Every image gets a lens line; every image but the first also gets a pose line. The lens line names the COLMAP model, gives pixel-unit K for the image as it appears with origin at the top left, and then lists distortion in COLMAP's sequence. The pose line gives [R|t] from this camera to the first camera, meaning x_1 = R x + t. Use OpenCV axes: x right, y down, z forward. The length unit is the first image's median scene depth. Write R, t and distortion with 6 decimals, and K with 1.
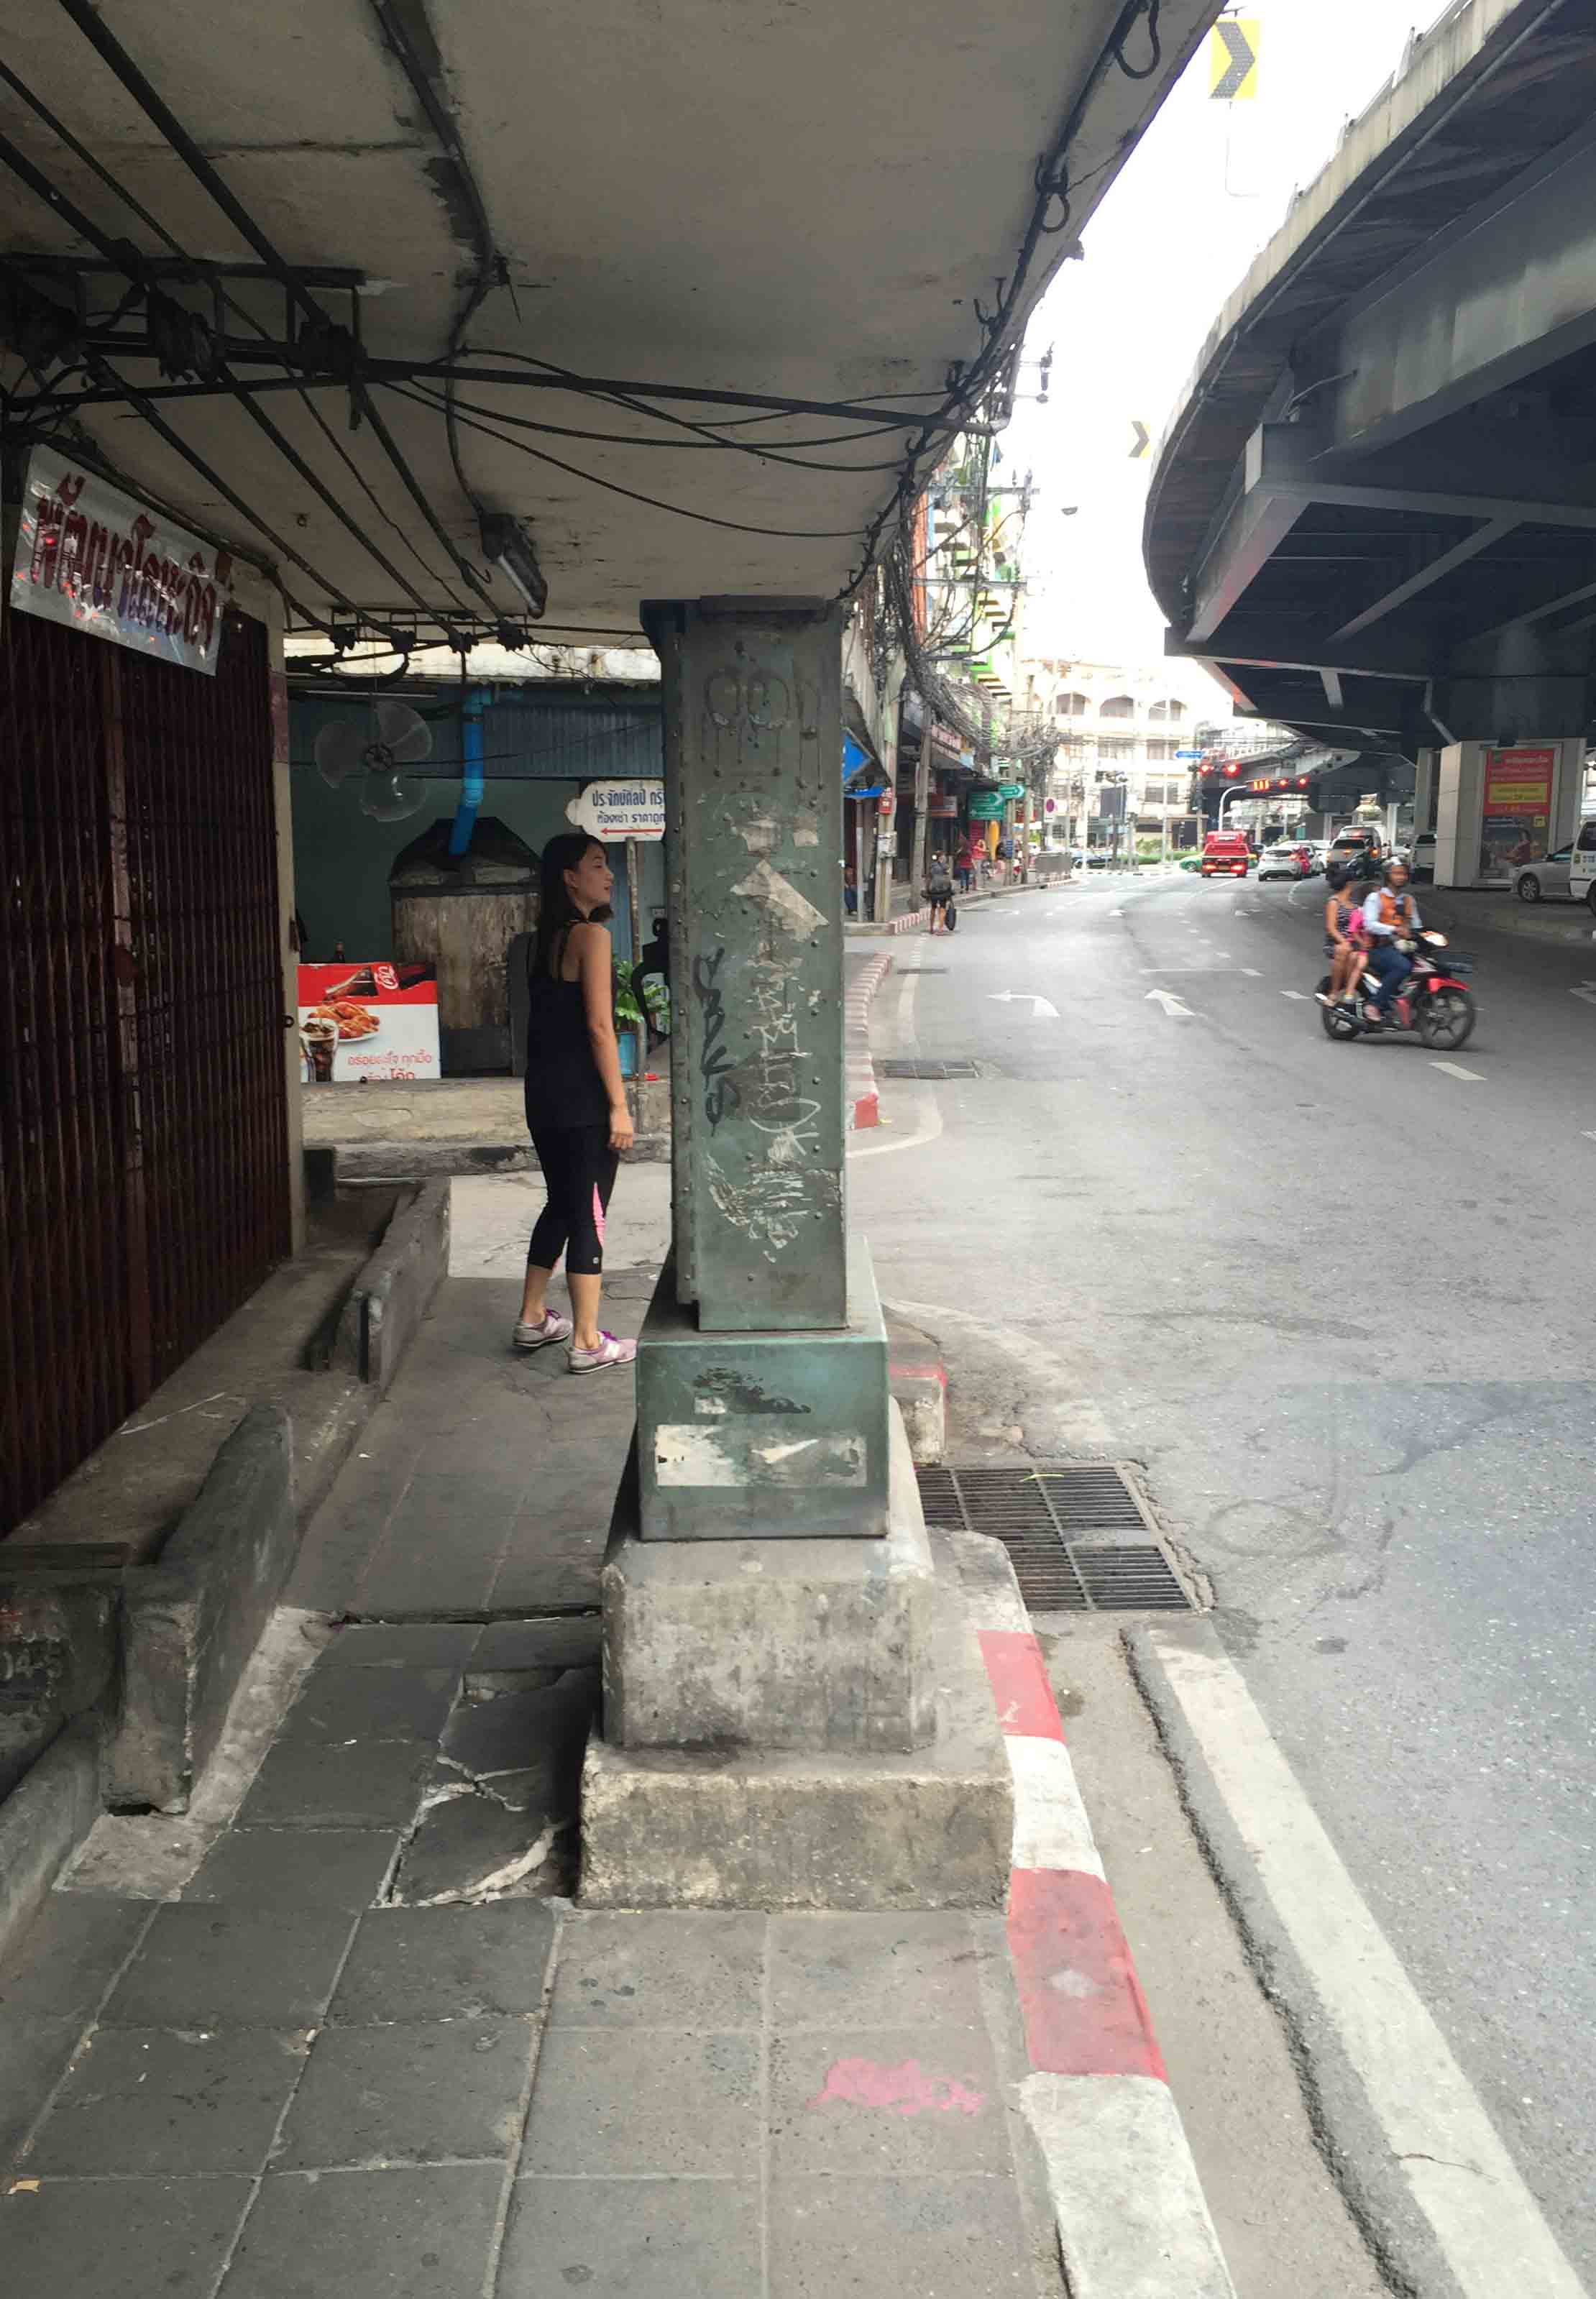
lens RADIAL K [[1971.0, 0, 801.0], [0, 1971.0, 1151.1], [0, 0, 1]] dist [-0.000427, 0.001057]
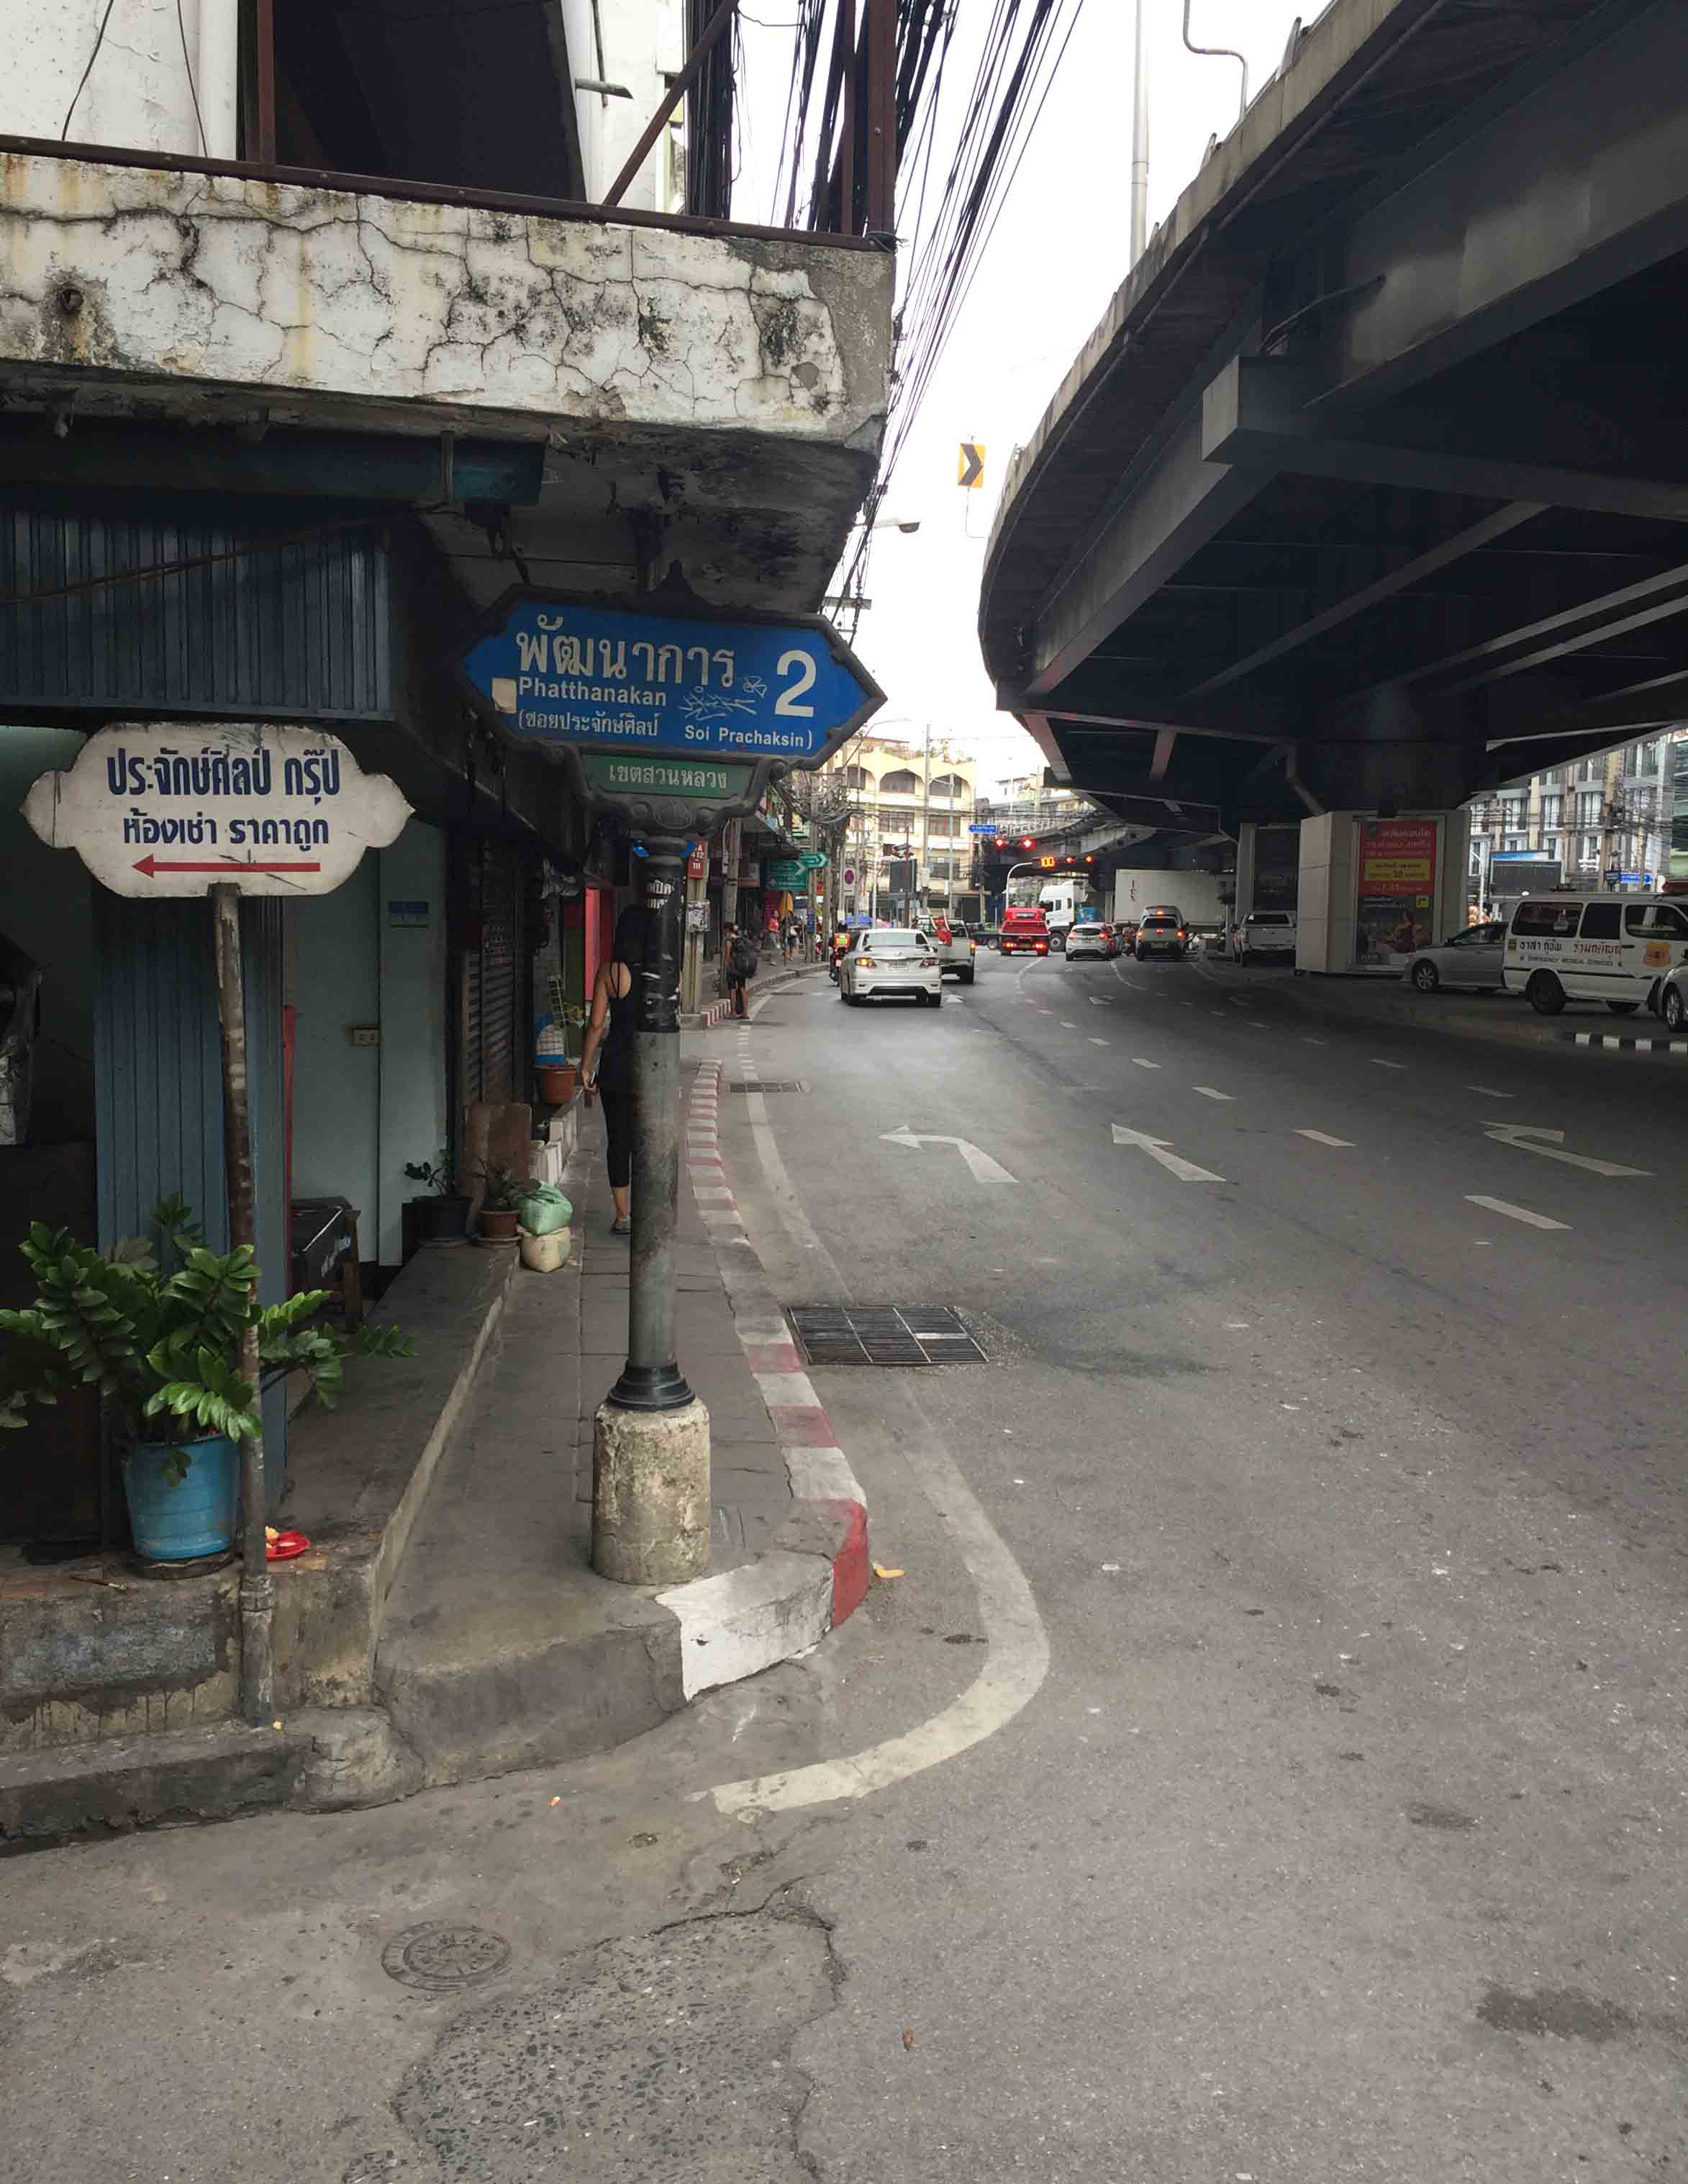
lens RADIAL K [[1966.7, 0, 844.0], [0, 1966.7, 1091.2], [0, 0, 1]] dist [0.010478, 0.004127]
pose [[0.990393, 0.002410, 0.138257, -0.006186], [0.006726, 0.997825, -0.065569, -0.023864], [-0.138114, 0.065869, 0.988224, 0.154719]]
